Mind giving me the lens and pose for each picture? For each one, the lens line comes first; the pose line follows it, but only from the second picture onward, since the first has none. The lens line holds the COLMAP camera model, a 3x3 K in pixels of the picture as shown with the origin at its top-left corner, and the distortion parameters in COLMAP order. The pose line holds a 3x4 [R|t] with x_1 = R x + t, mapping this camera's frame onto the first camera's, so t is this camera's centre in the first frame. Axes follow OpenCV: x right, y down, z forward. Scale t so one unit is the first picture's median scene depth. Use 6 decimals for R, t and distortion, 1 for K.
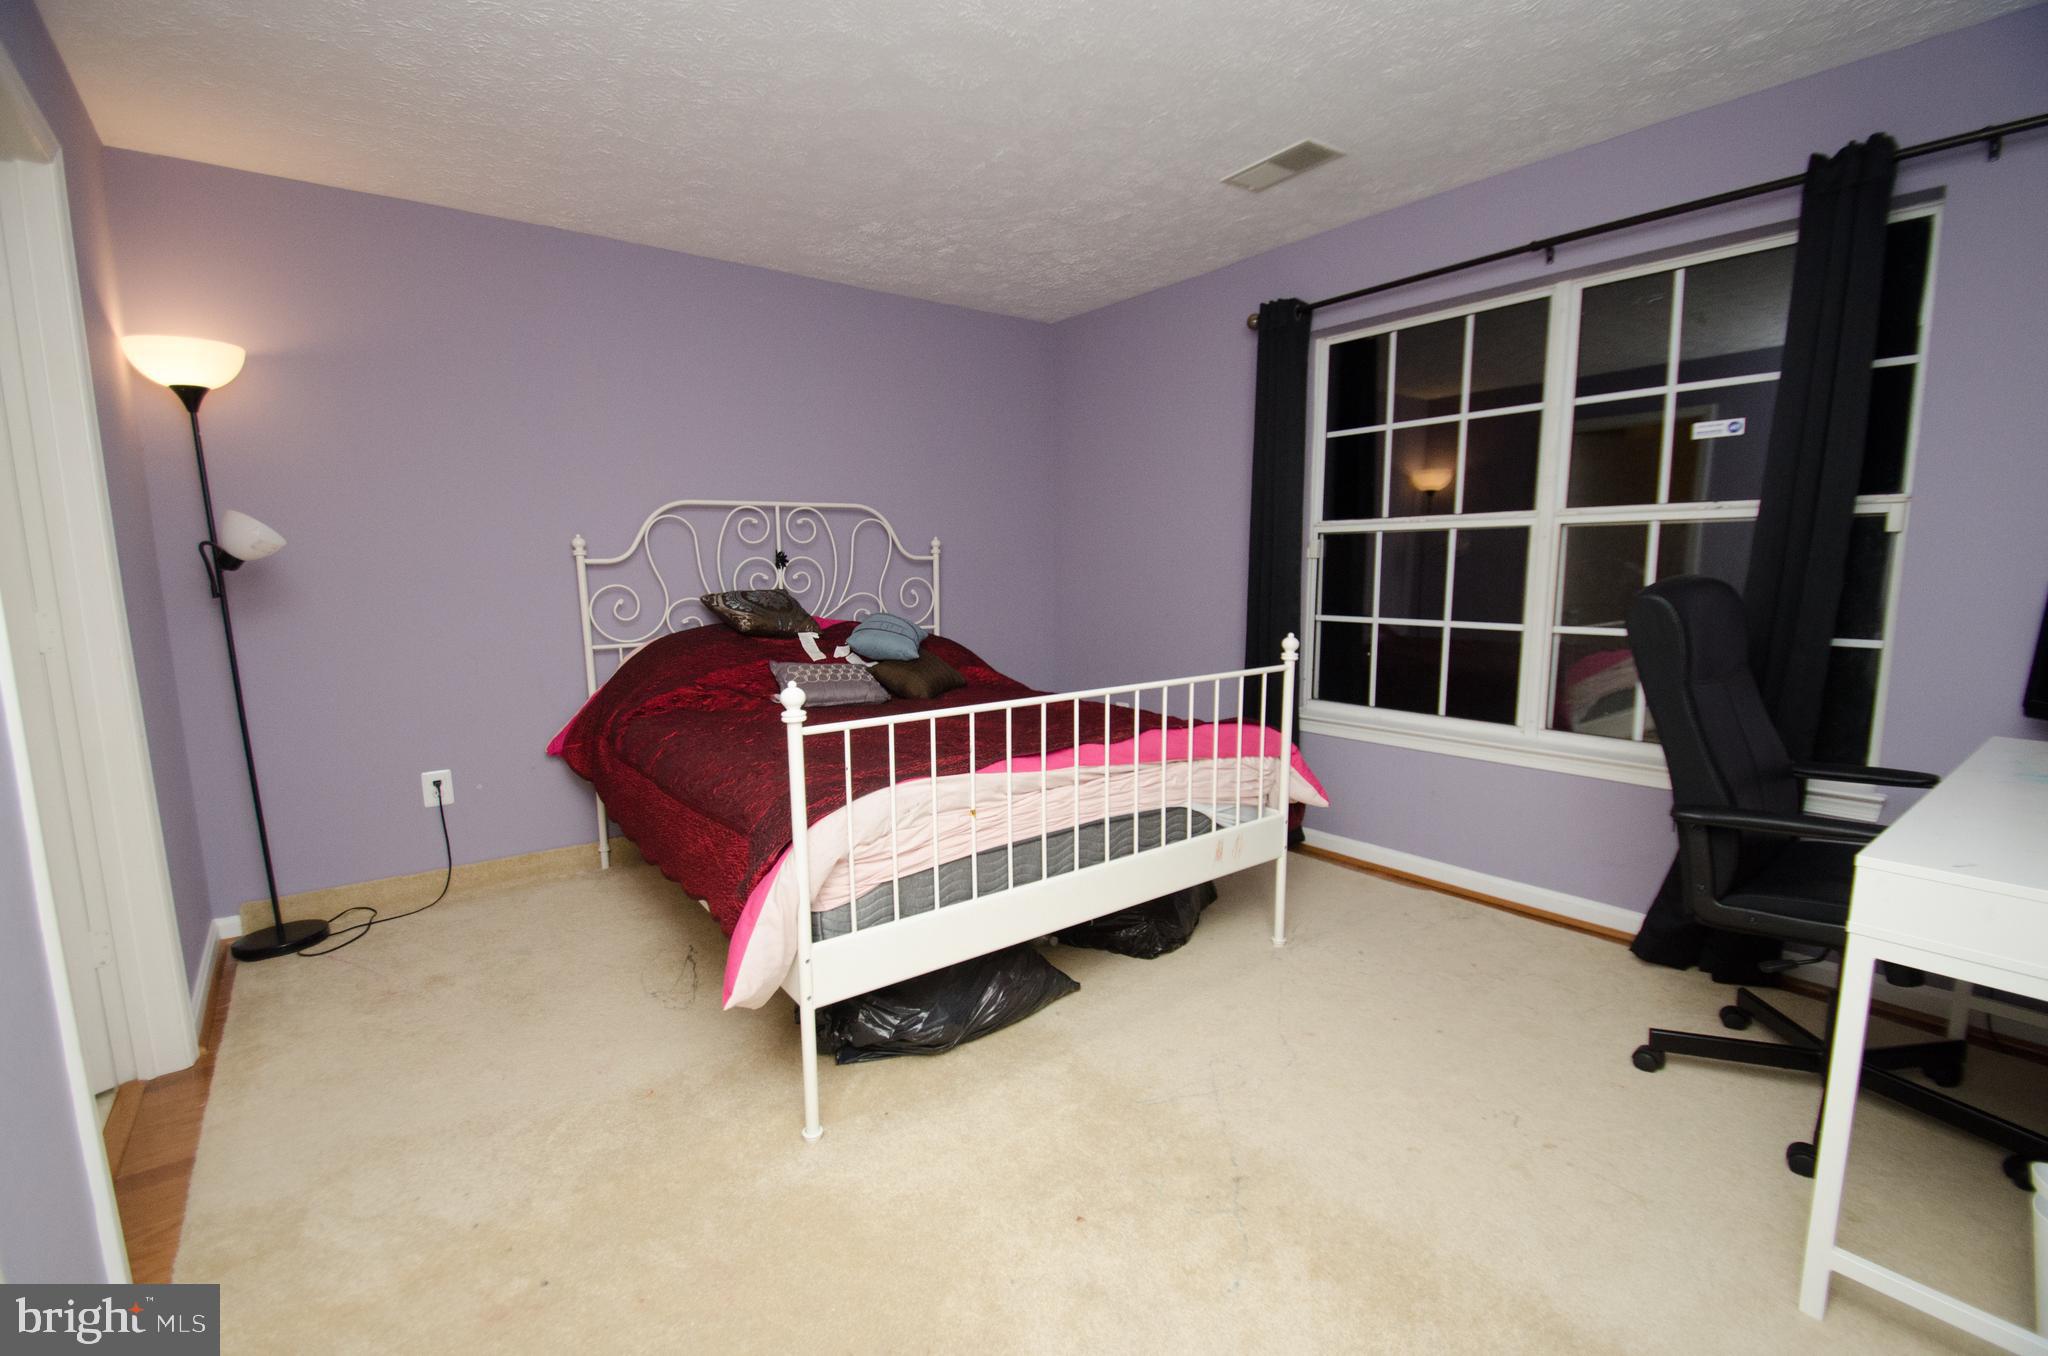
lens RADIAL K [[892.8, 0, 1019.7], [0, 892.8, 687.0], [0, 0, 1]] dist [0.017422, -0.017148]
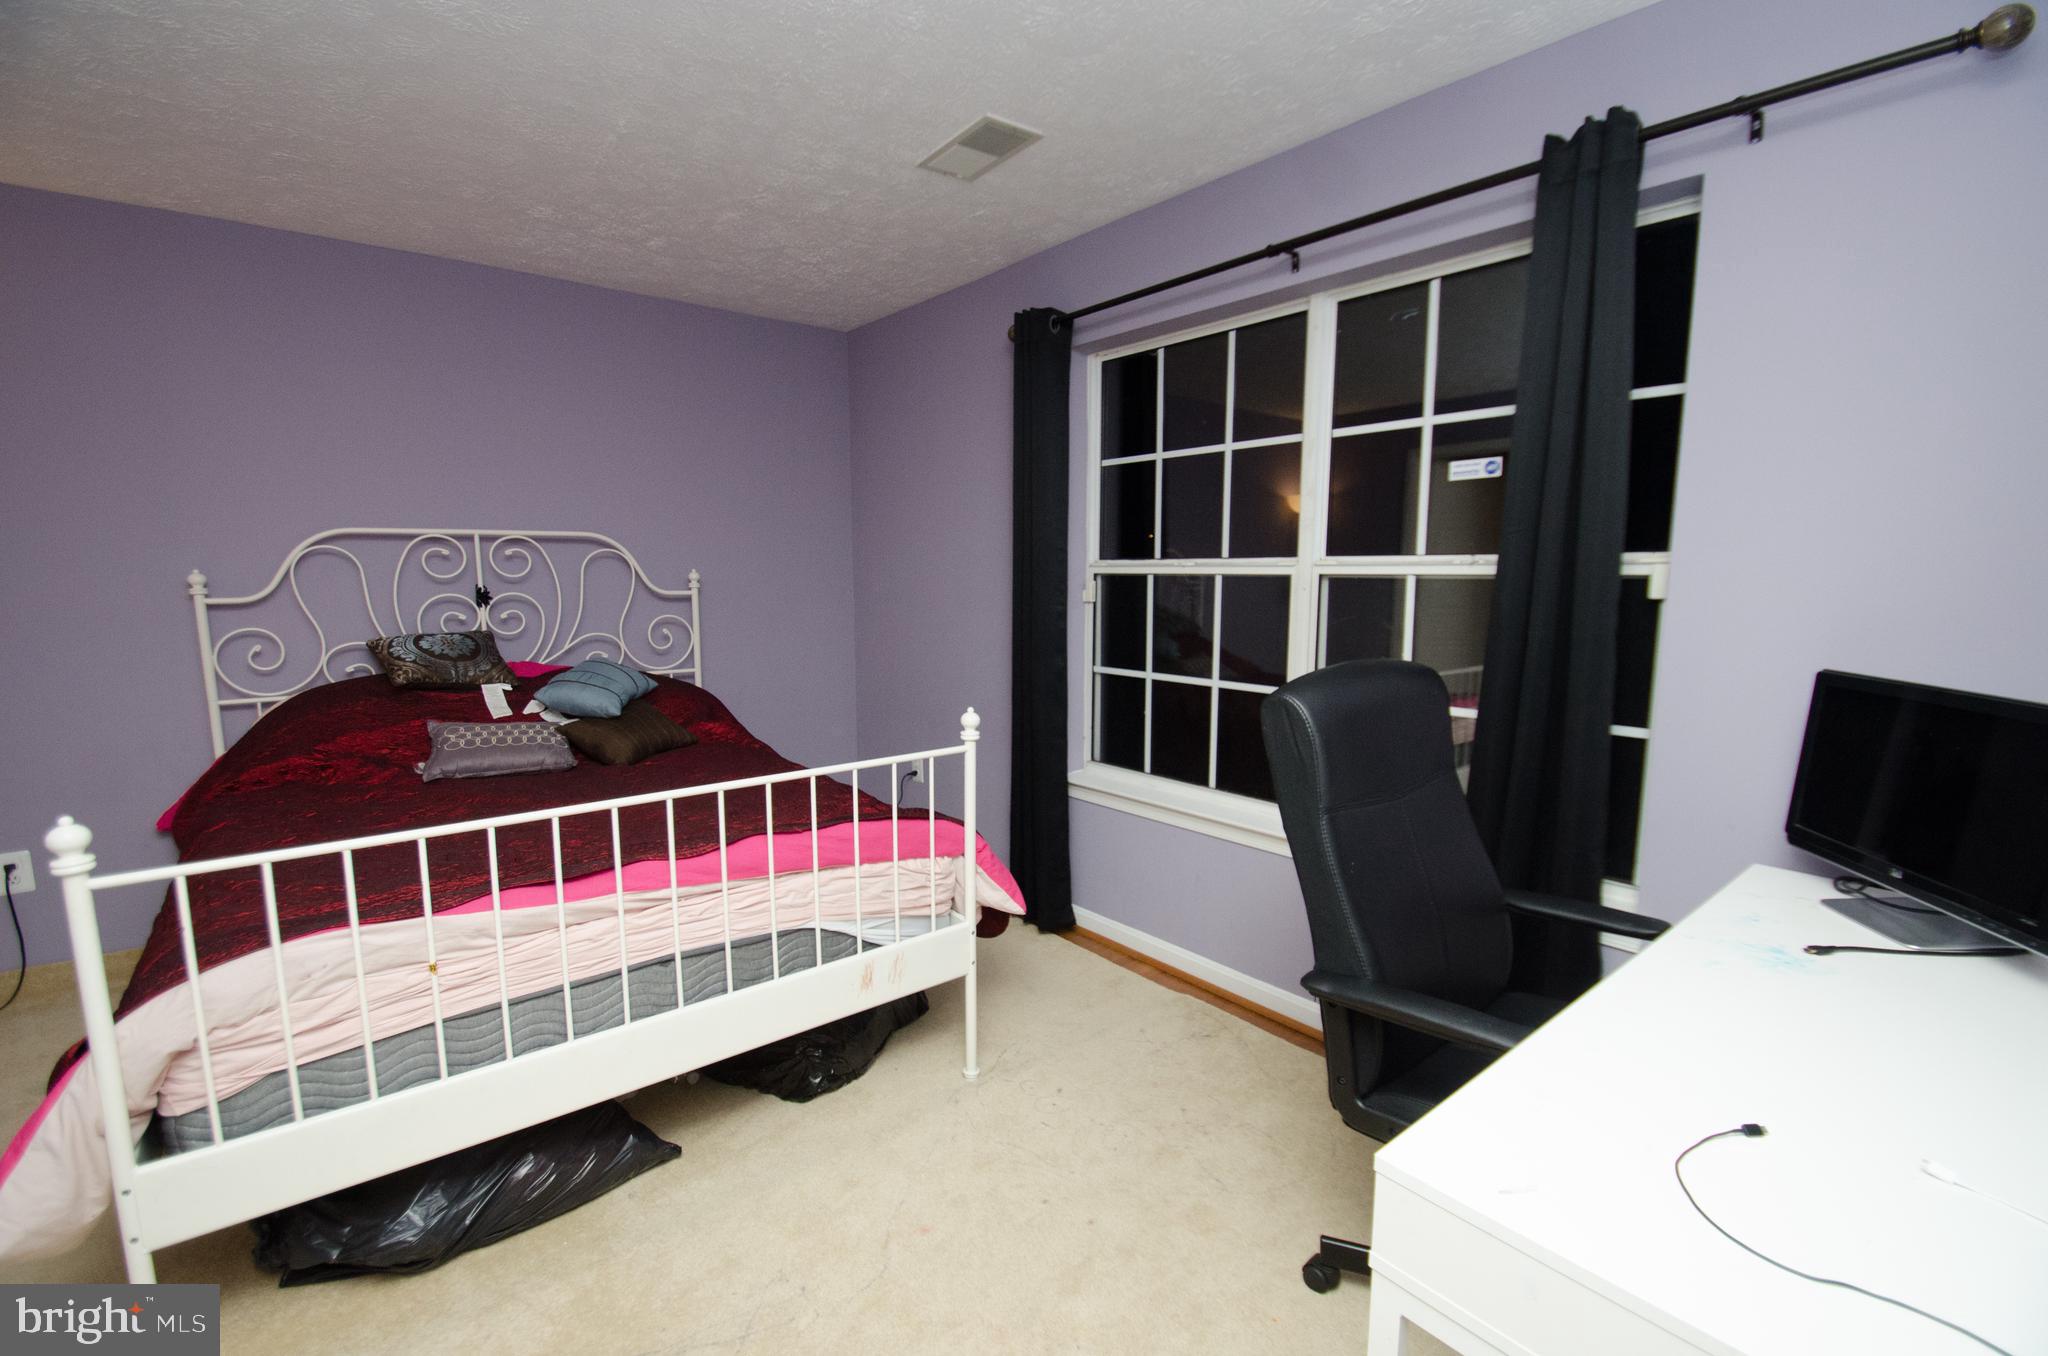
lens RADIAL K [[892.8, 0, 1019.7], [0, 892.8, 687.0], [0, 0, 1]] dist [0.017422, -0.017148]
pose [[0.999431, 0.006363, 0.033129, 0.303013], [-0.006021, 0.999928, -0.010407, -0.066692], [-0.033193, 0.010202, 0.999397, 0.161351]]
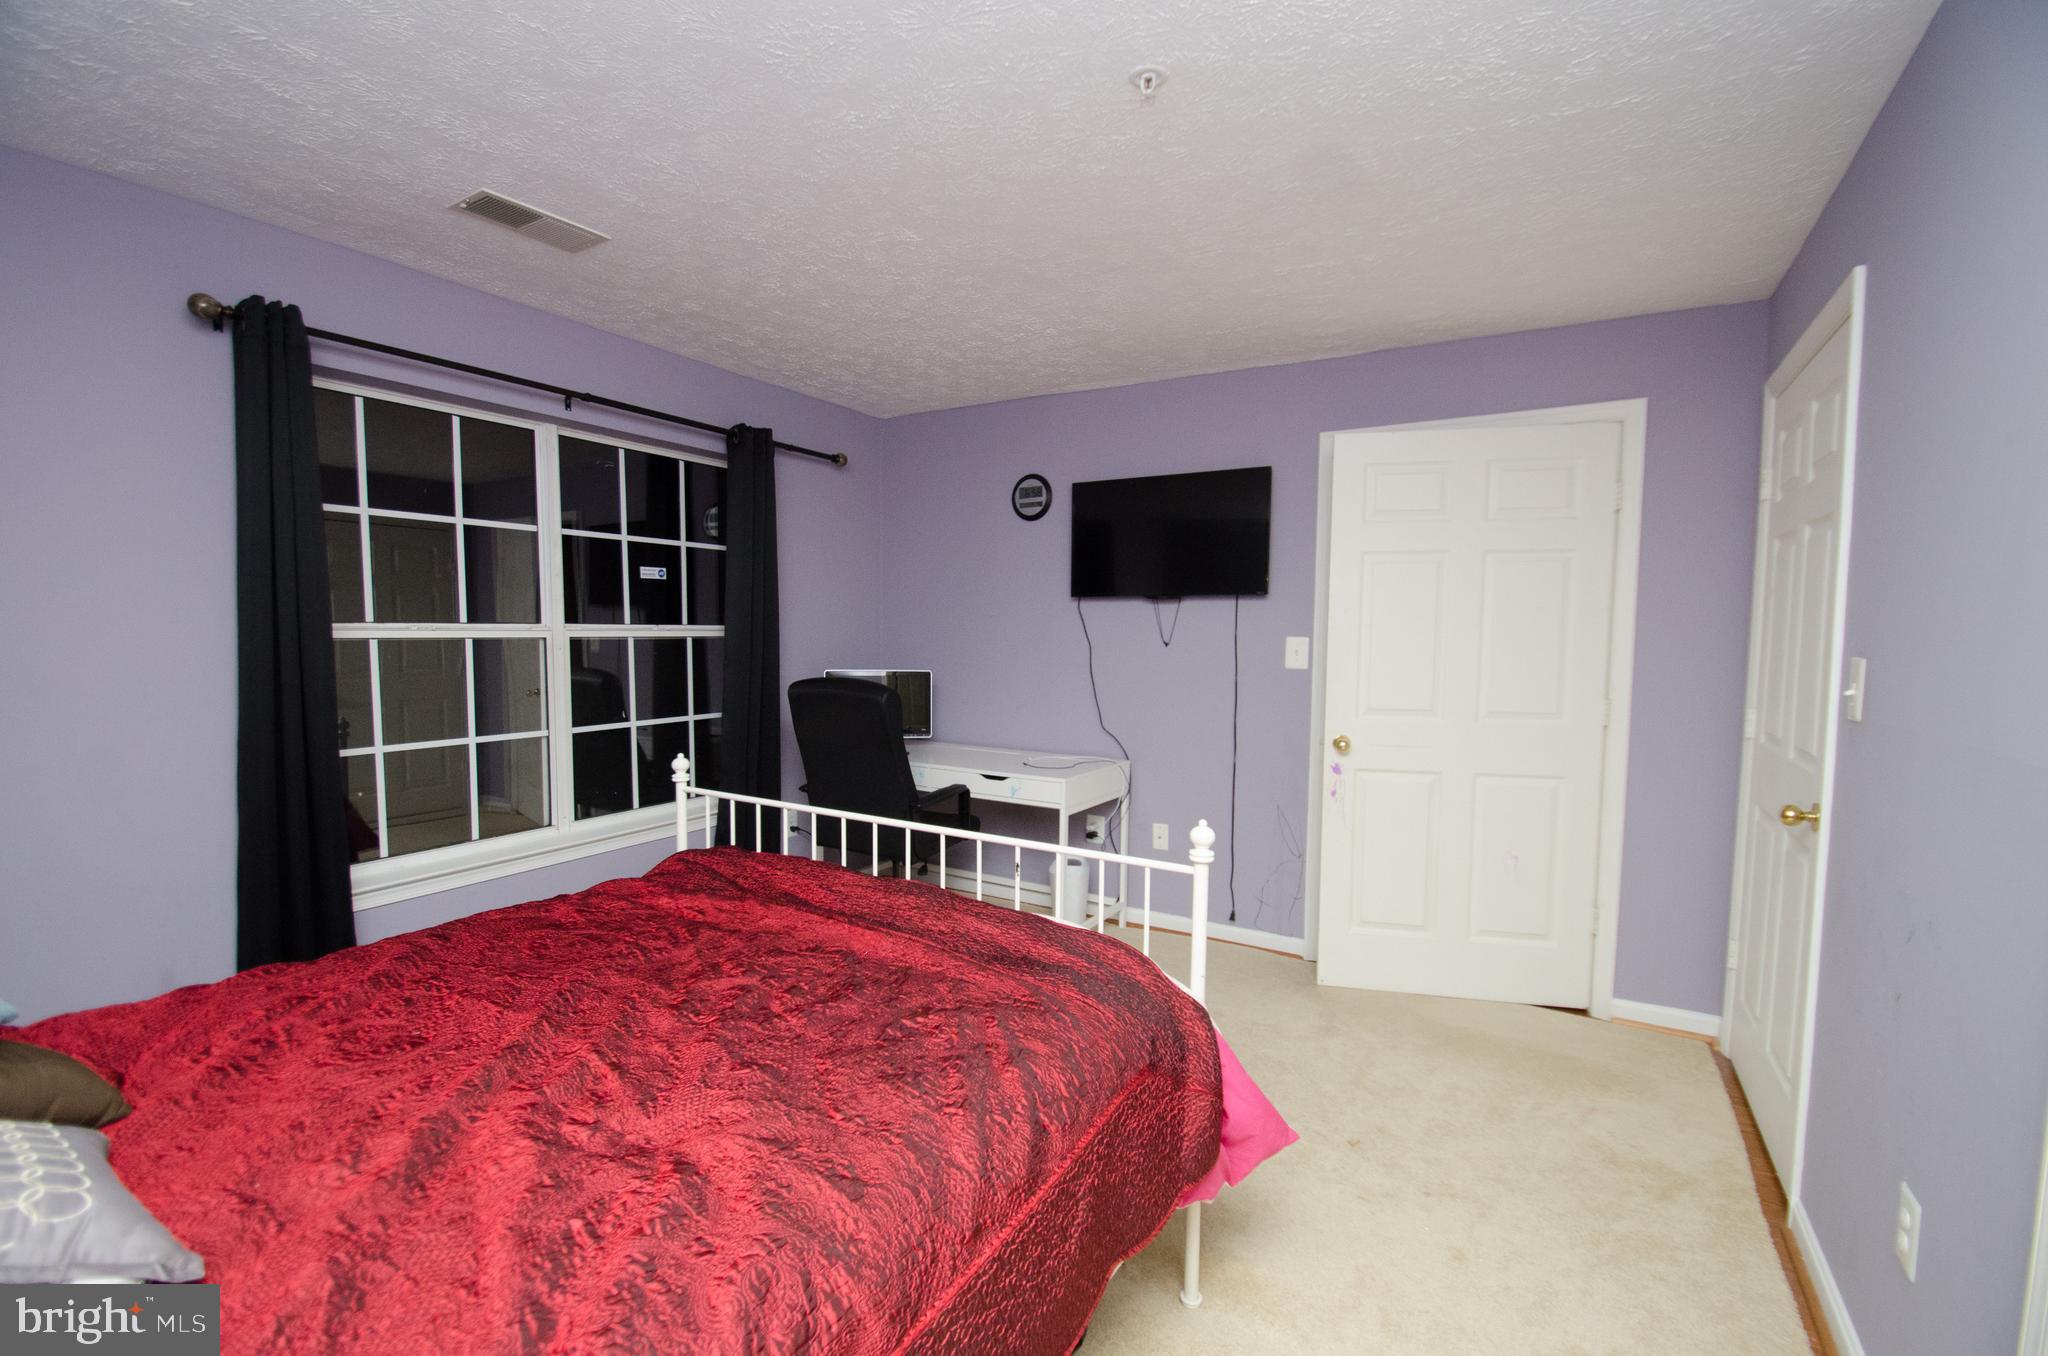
lens RADIAL K [[898.5, 0, 1032.1], [0, 898.5, 683.2], [0, 0, 1]] dist [0.020406, -0.028618]
pose [[-0.373547, -0.045980, 0.926471, -0.694803], [0.129358, 0.986429, 0.101112, -0.172546], [-0.918547, 0.157616, -0.362530, 0.930433]]
